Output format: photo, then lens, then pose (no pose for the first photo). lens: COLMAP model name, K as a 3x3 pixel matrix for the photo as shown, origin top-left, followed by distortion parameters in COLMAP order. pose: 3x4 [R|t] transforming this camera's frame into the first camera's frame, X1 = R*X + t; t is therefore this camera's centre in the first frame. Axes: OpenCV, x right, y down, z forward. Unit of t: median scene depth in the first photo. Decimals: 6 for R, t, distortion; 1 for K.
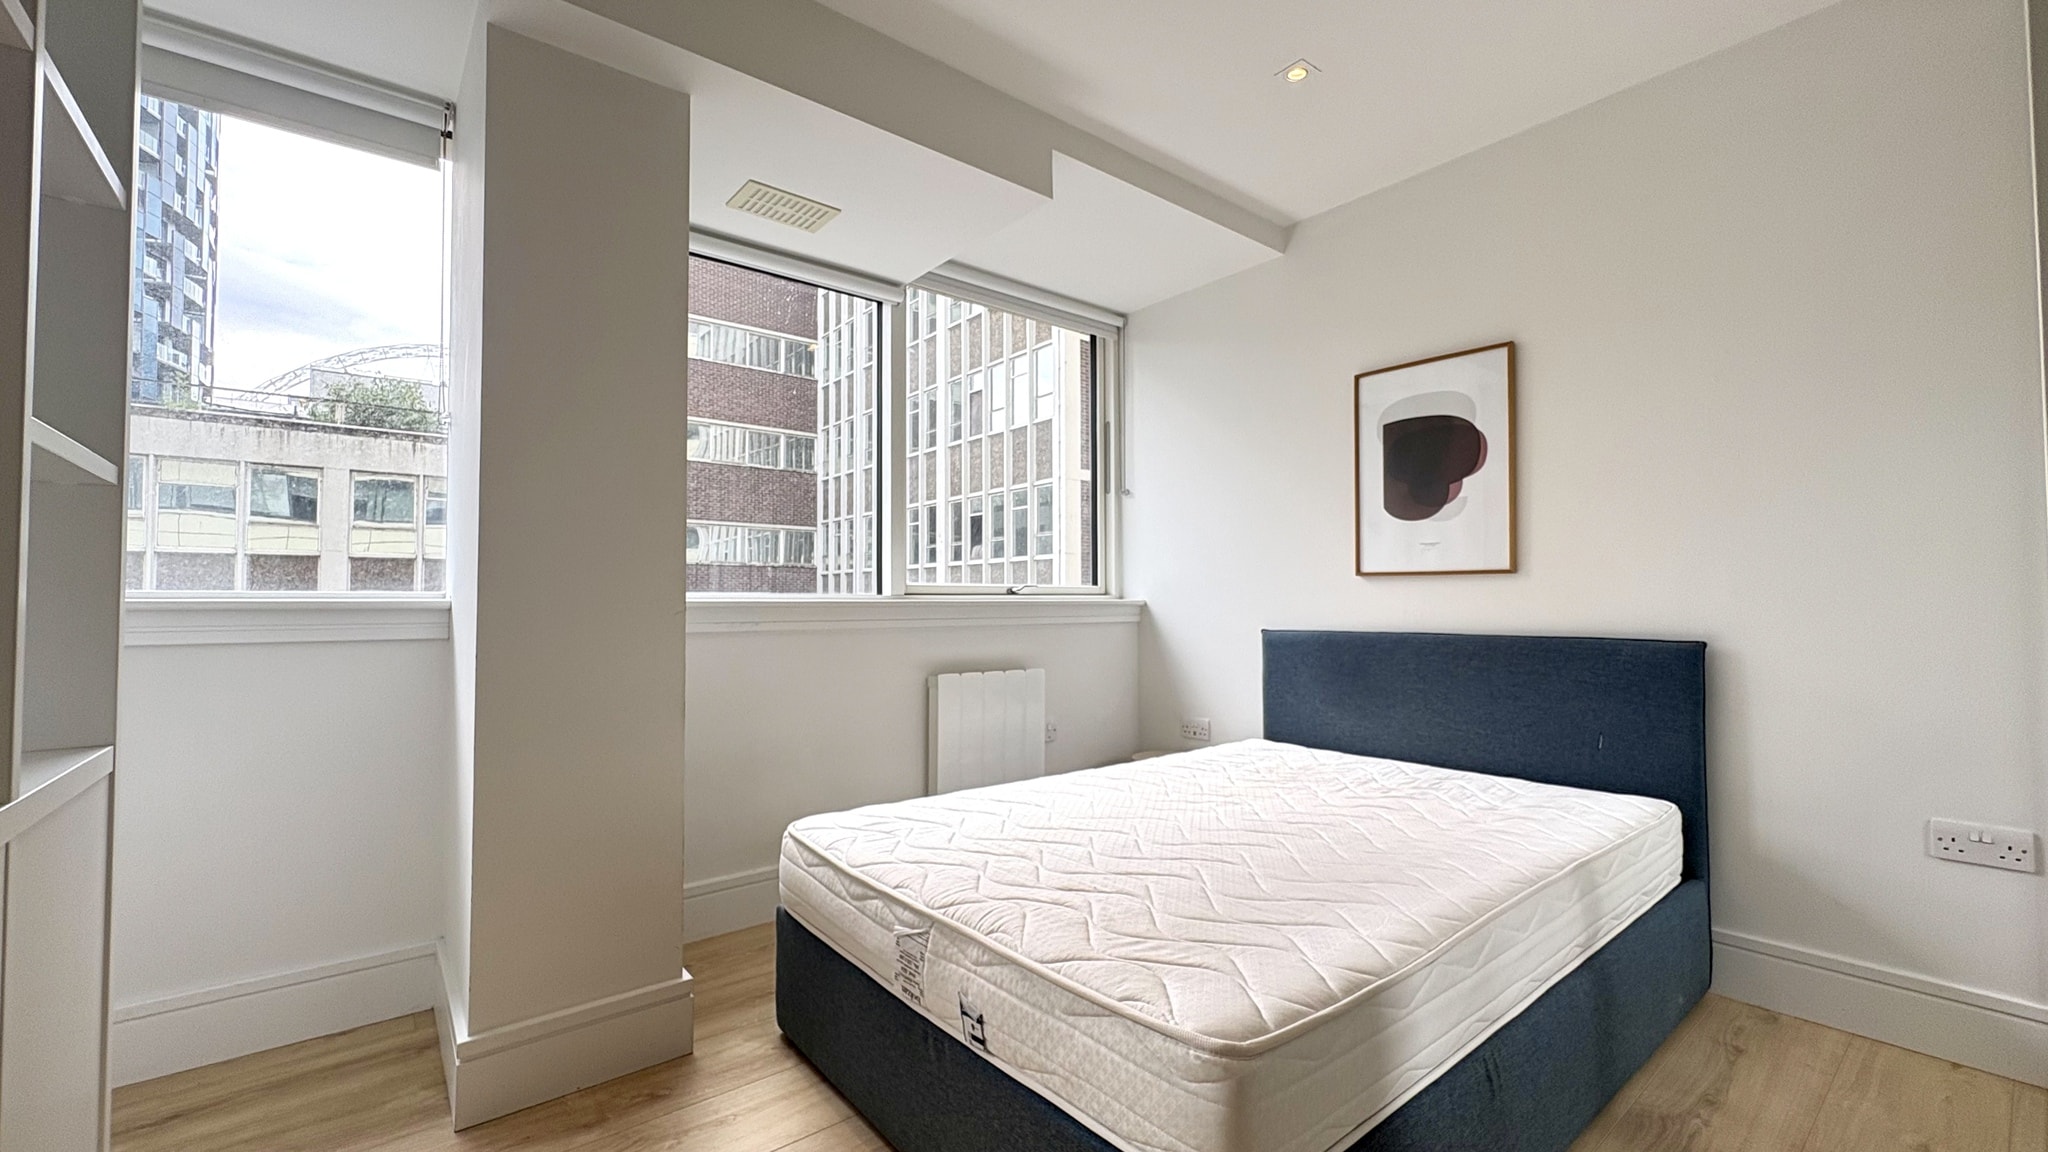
lens RADIAL K [[832.6, 0, 1017.9], [0, 832.6, 578.1], [0, 0, 1]] dist [-0.001861, -0.000101]
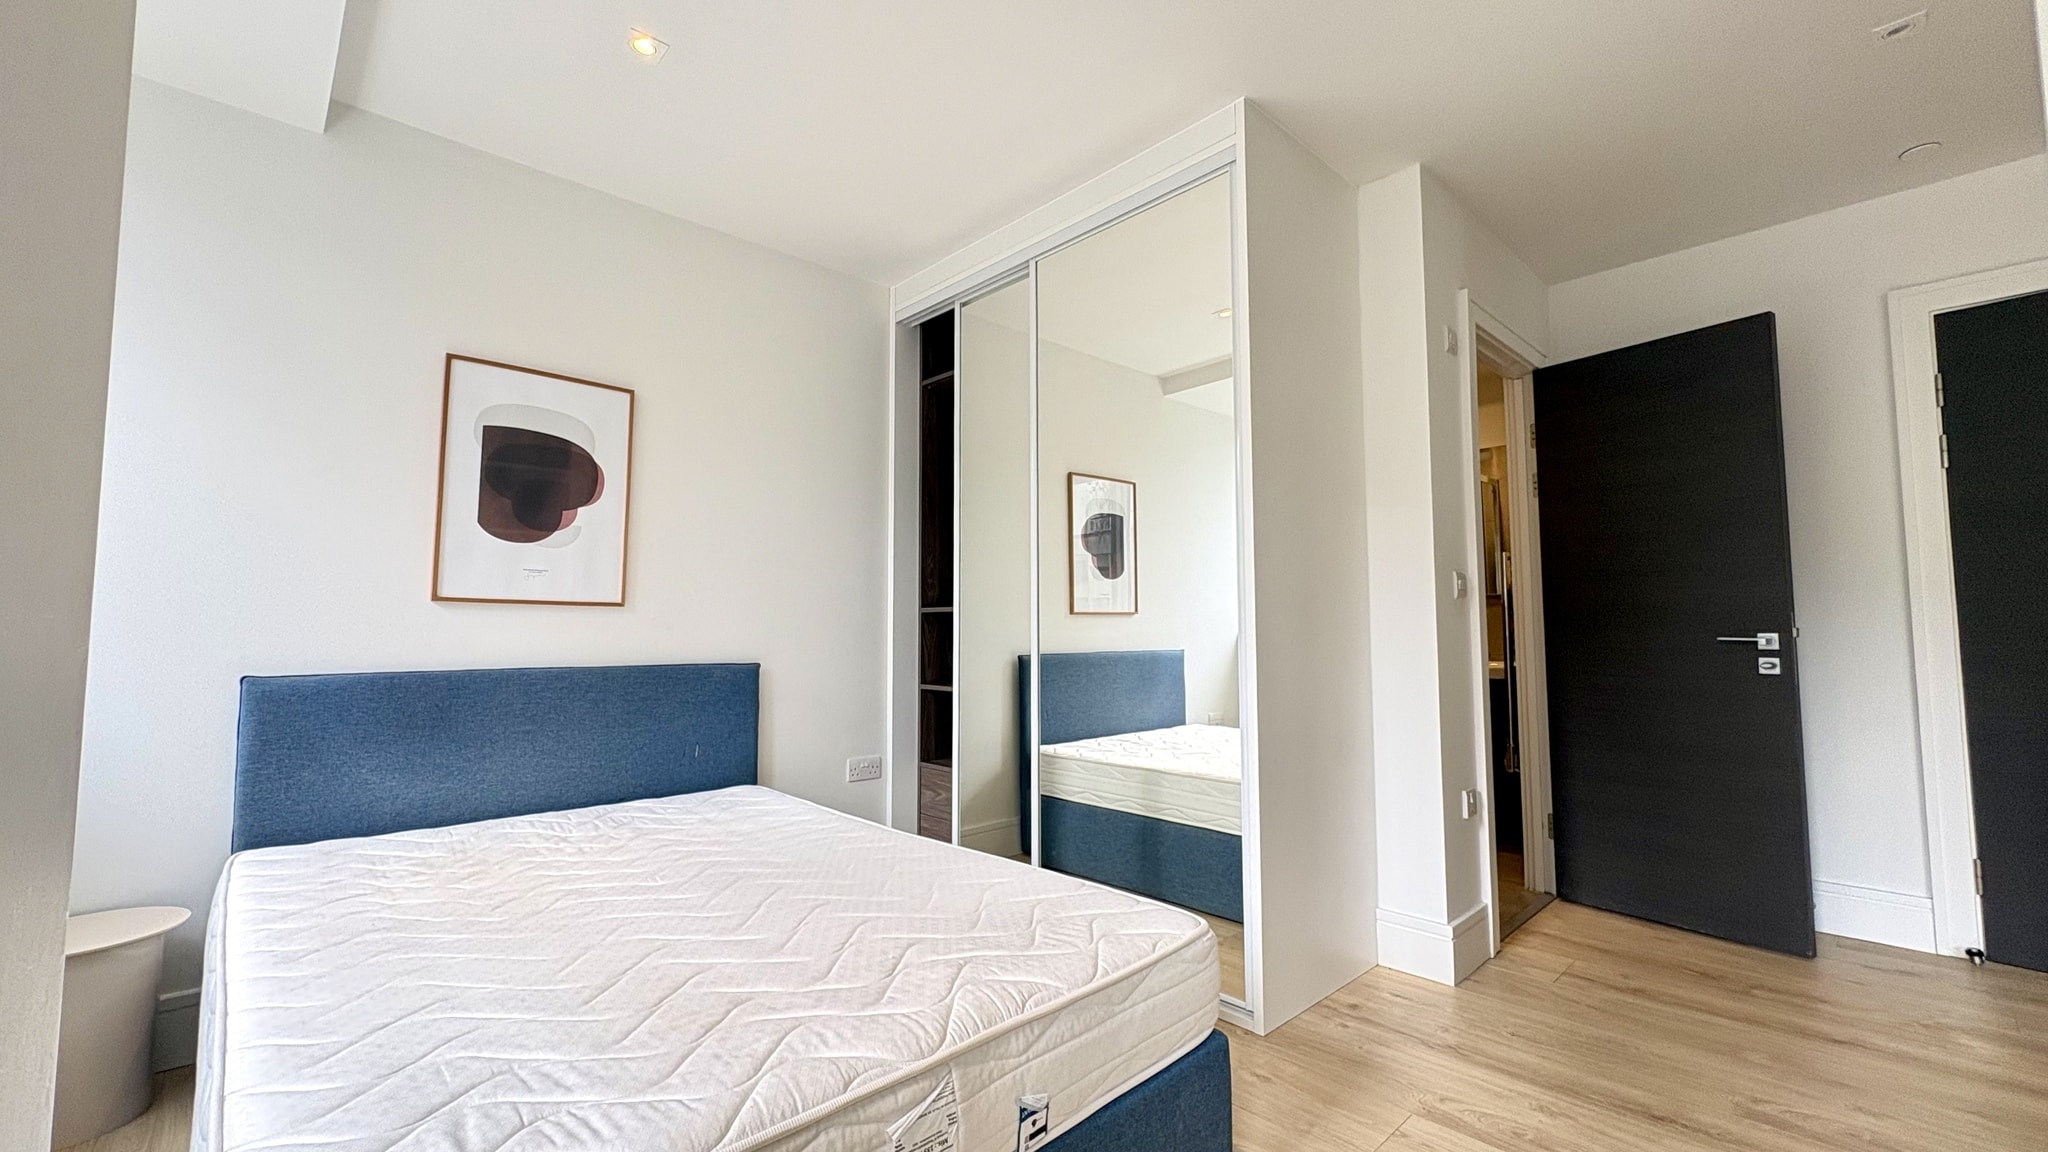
lens RADIAL K [[832.6, 0, 1018.1], [0, 832.6, 580.1], [0, 0, 1]] dist [-0.001861, -0.000101]
pose [[-0.081030, 0.068185, 0.994377, -0.523248], [-0.024979, 0.997205, -0.070414, 0.023255], [-0.996399, -0.030544, -0.079101, 0.610665]]
